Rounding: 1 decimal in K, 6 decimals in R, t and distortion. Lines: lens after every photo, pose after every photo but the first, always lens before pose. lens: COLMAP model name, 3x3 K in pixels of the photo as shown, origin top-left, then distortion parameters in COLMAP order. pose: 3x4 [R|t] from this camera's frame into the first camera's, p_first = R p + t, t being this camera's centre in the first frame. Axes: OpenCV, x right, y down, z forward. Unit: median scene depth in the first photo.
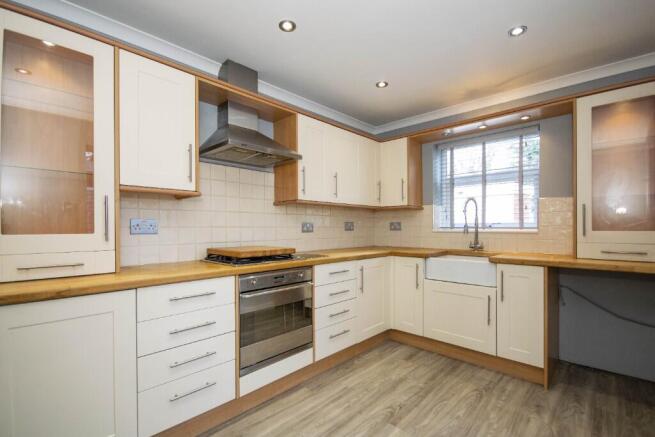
lens RADIAL K [[301.9, 0, 327.8], [0, 301.9, 222.3], [0, 0, 1]] dist [-0.015956, -0.000154]
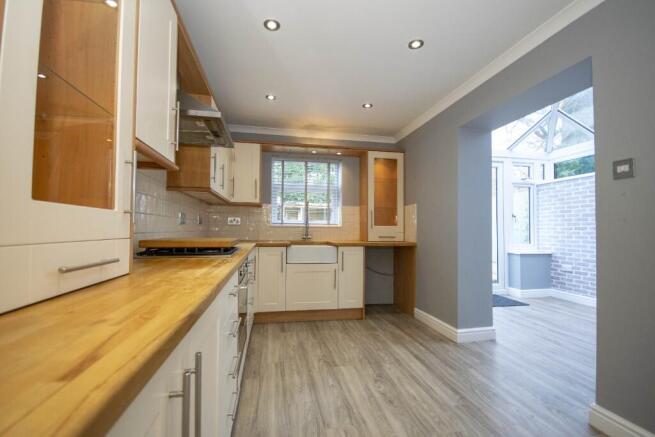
lens RADIAL K [[284.9, 0, 327.5], [0, 284.9, 218.5], [0, 0, 1]] dist [-0.000572, 0.000039]
pose [[0.577585, 0.039080, 0.815394, -0.644814], [-0.017592, 0.999217, -0.035429, 0.048087], [-0.816141, 0.006119, 0.577821, 0.220802]]
